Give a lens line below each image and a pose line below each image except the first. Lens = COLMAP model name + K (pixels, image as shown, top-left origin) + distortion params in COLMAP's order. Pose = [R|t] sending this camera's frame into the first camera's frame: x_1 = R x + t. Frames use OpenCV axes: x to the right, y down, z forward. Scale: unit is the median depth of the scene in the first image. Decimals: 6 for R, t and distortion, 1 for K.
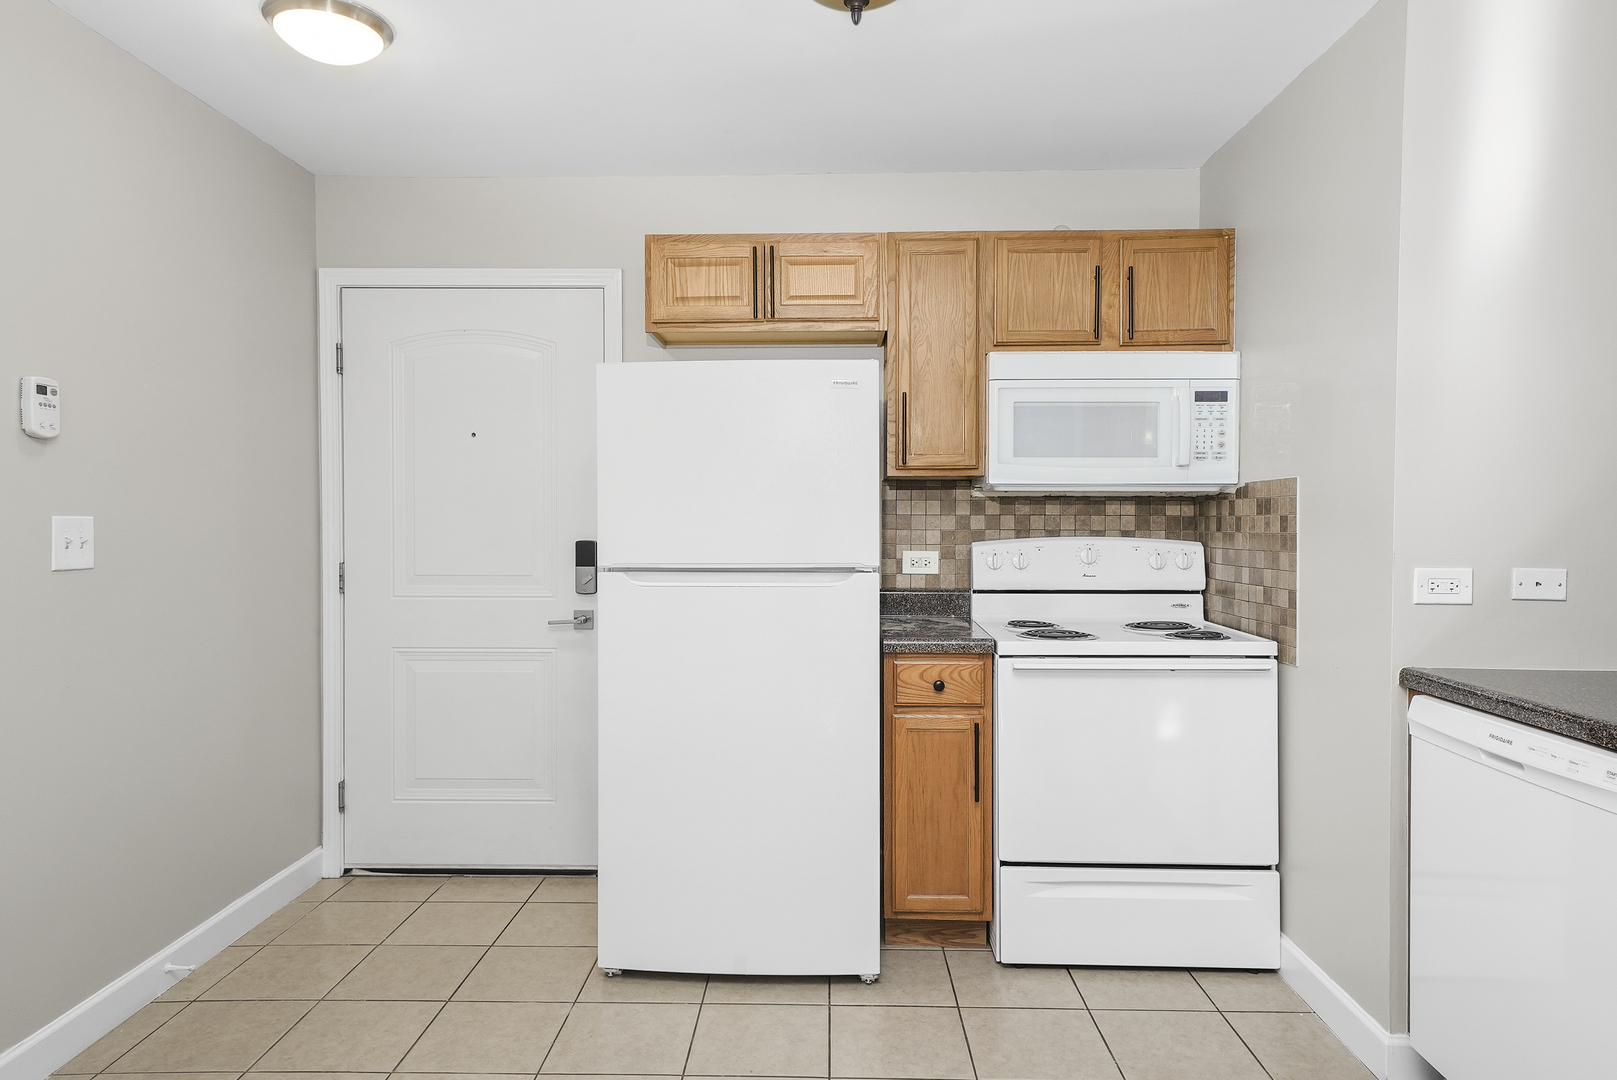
lens RADIAL K [[1000.3, 0, 809.0], [0, 1000.3, 531.5], [0, 0, 1]] dist [0.023992, 0.001135]
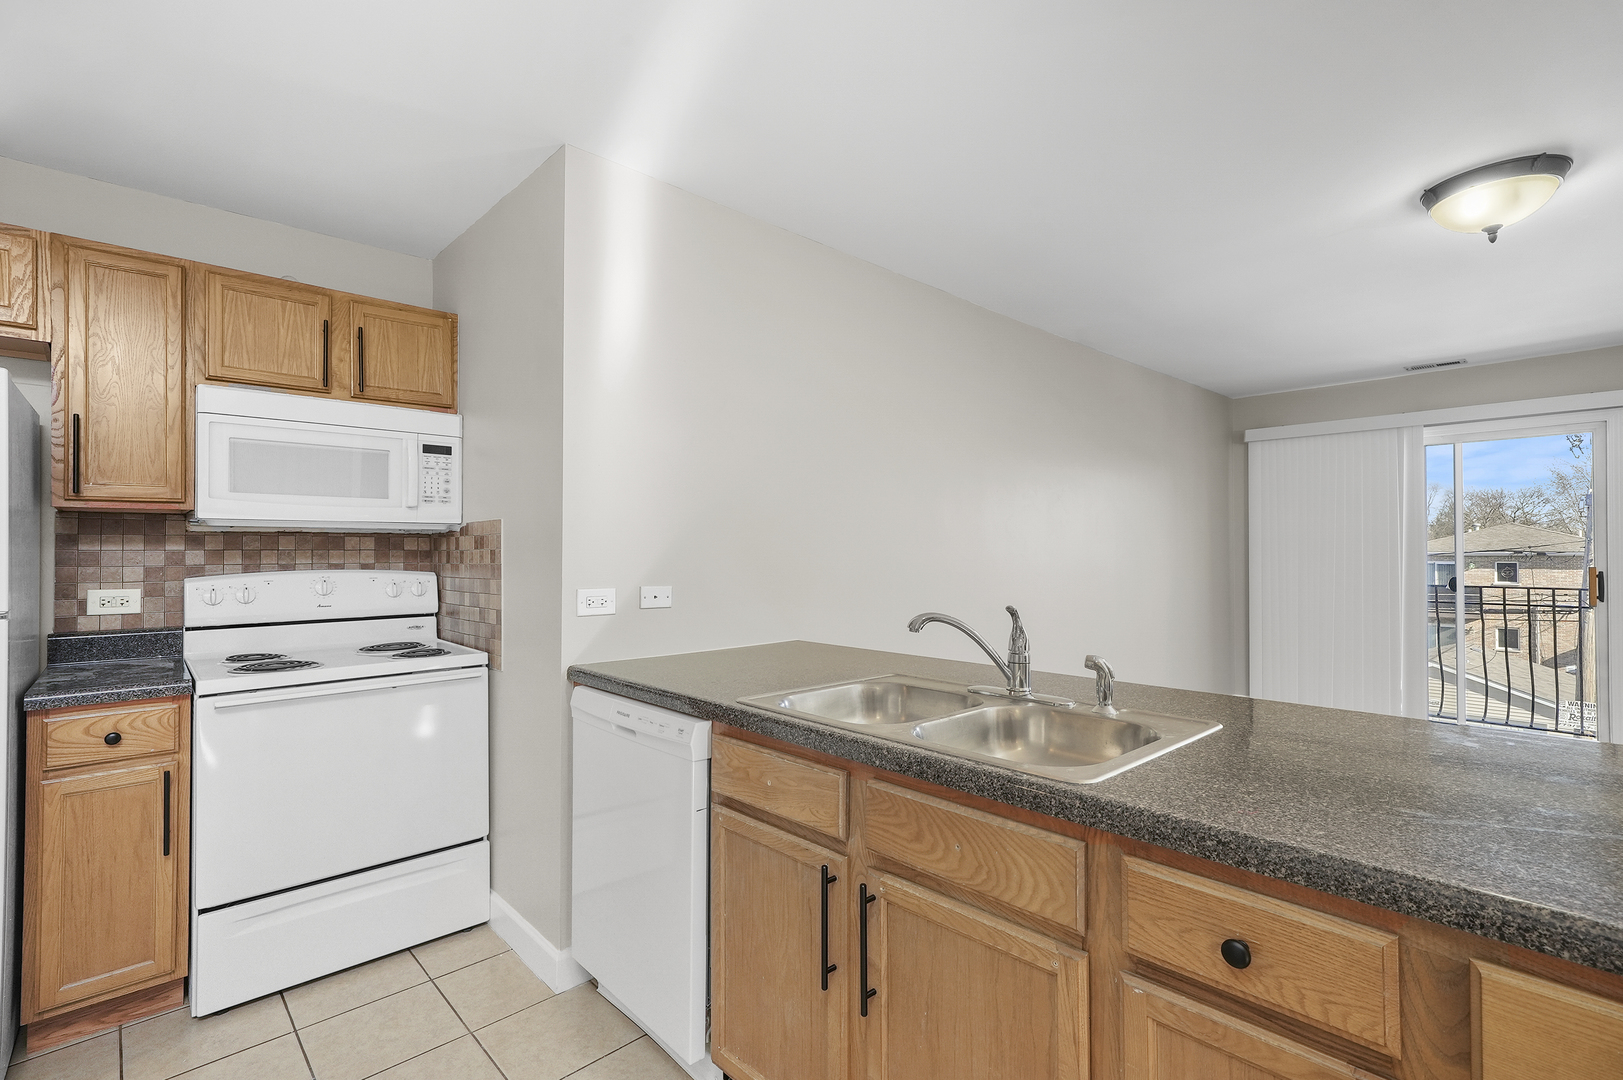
lens RADIAL K [[752.8, 0, 801.7], [0, 752.8, 542.8], [0, 0, 1]] dist [0.013948, 0.000557]
pose [[0.722325, 0.003386, 0.691545, 0.092385], [0.013680, 0.999722, -0.019183, -0.001444], [-0.691418, 0.023317, 0.722078, 0.058161]]
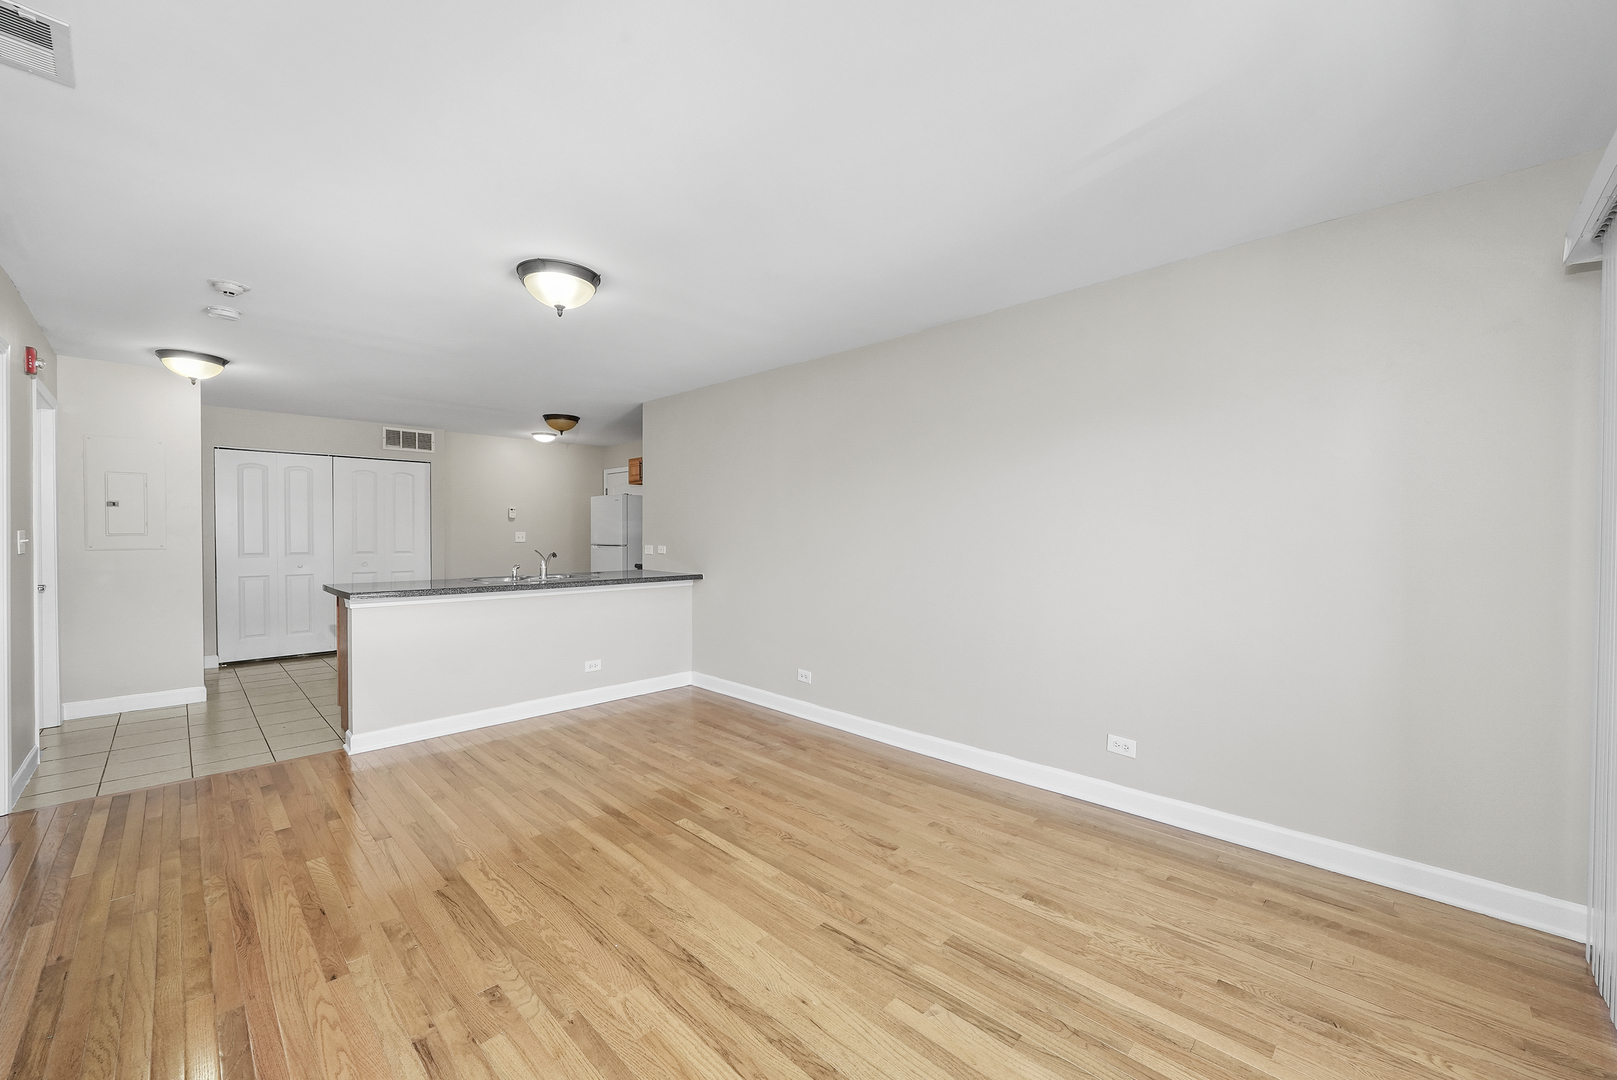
lens RADIAL K [[631.6, 0, 808.5], [0, 631.6, 540.0], [0, 0, 1]] dist [-0.002020, 0.000063]
pose [[0.723806, 0.009025, -0.689944, 2.019203], [-0.011202, 0.999936, 0.001328, 0.004593], [0.689913, 0.006767, 0.723861, -0.285396]]
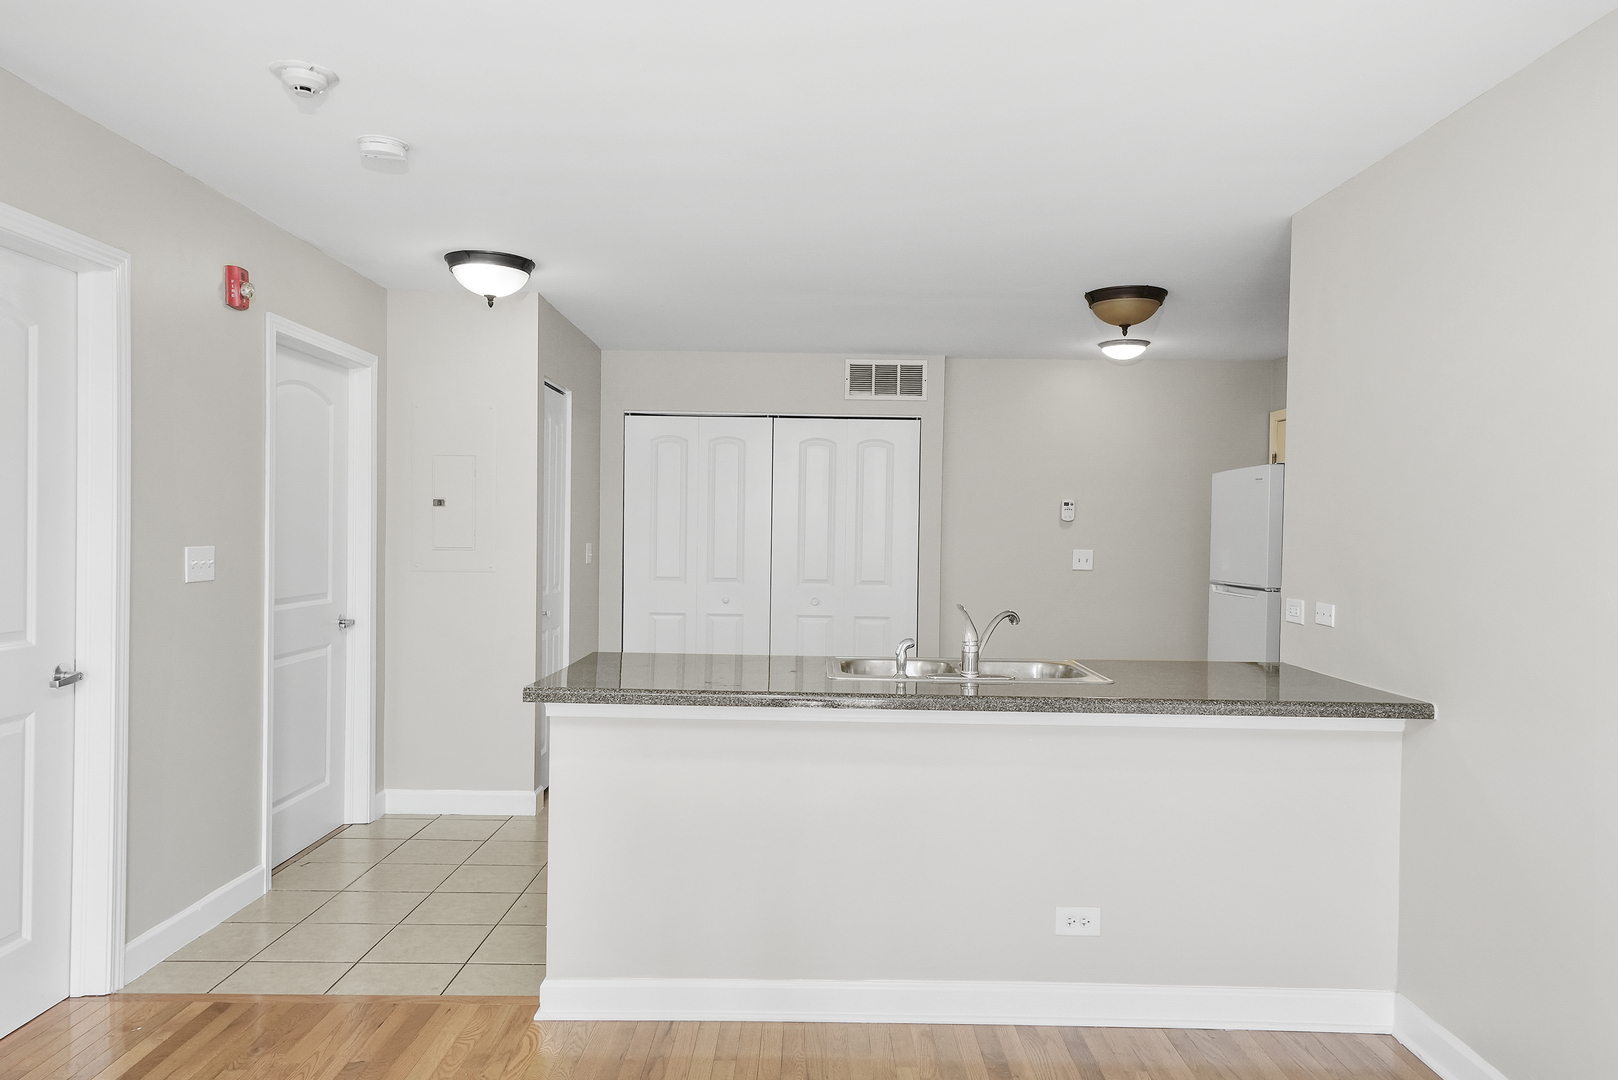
lens RADIAL K [[1105.9, 0, 809.0], [0, 1105.9, 540.0], [0, 0, 1]] dist [0.008981, 0.001514]
pose [[0.015929, 0.005449, -0.999858, 1.605416], [-0.030801, 0.999513, 0.004956, -0.024450], [0.999399, 0.030718, 0.016089, 0.173239]]
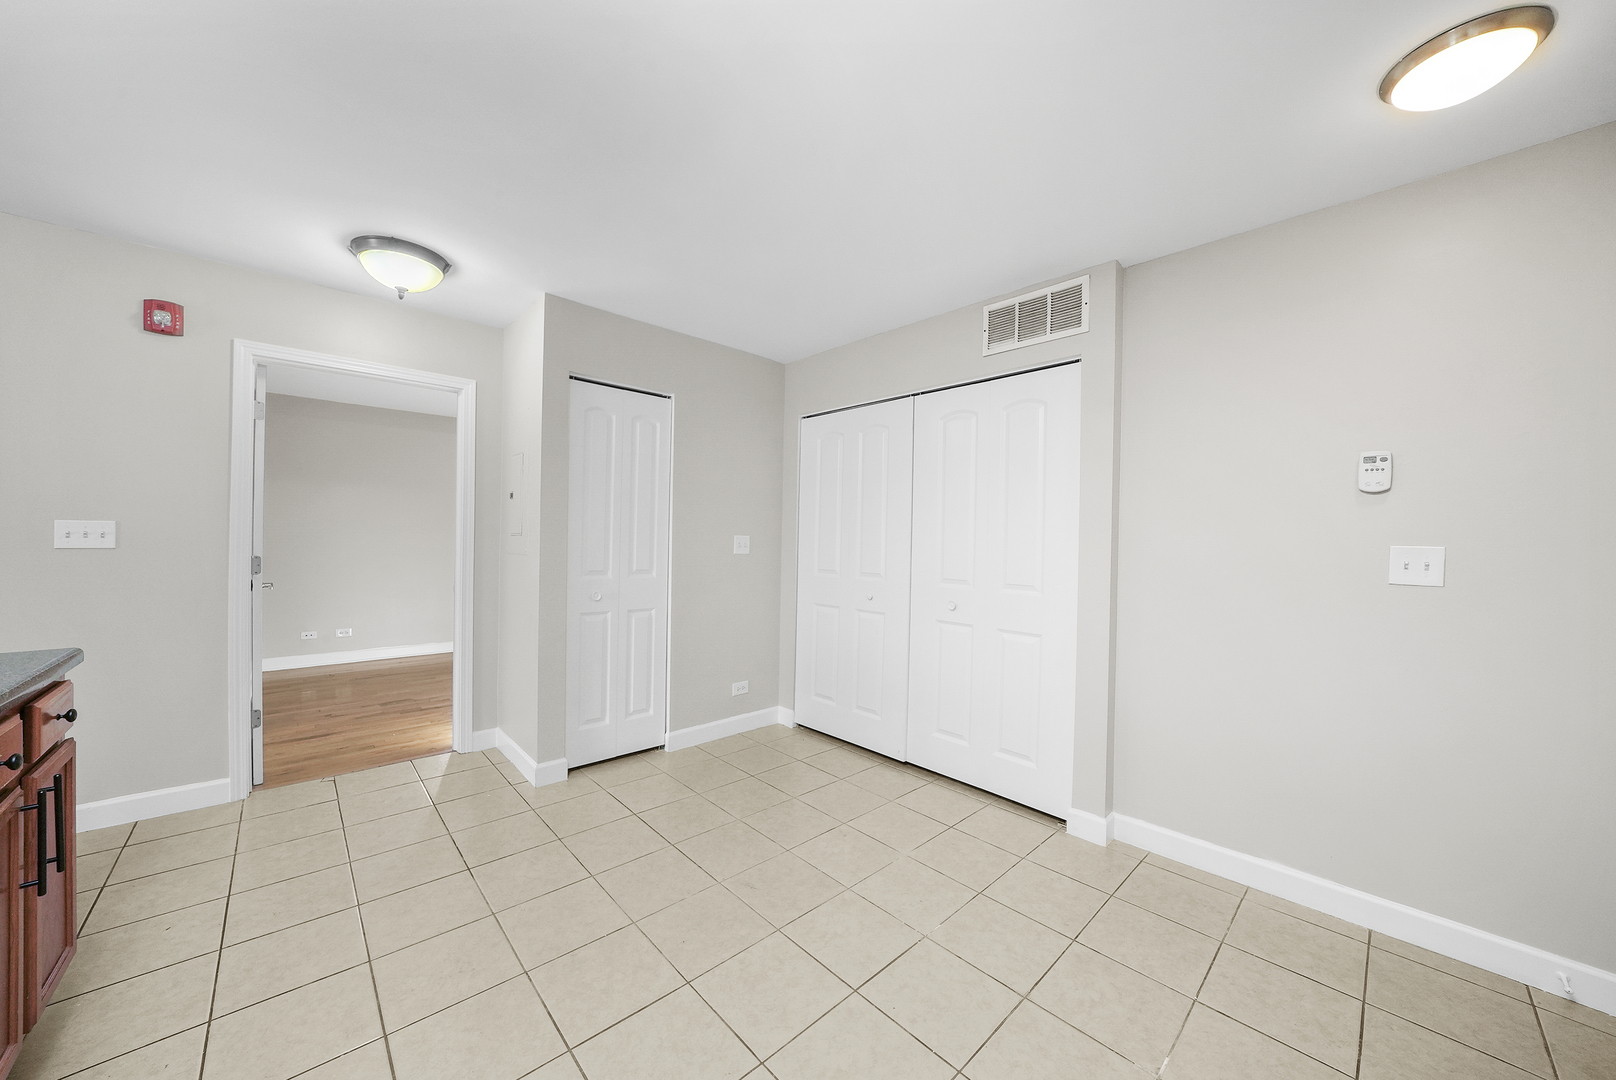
lens RADIAL K [[574.6, 0, 808.4], [0, 574.6, 544.4], [0, 0, 1]] dist [-0.016545, -0.000004]
pose [[-0.721126, -0.009508, -0.692739, 0.286946], [-0.030431, 0.999375, 0.017962, -0.004228], [0.692135, 0.034033, -0.720965, 0.727065]]
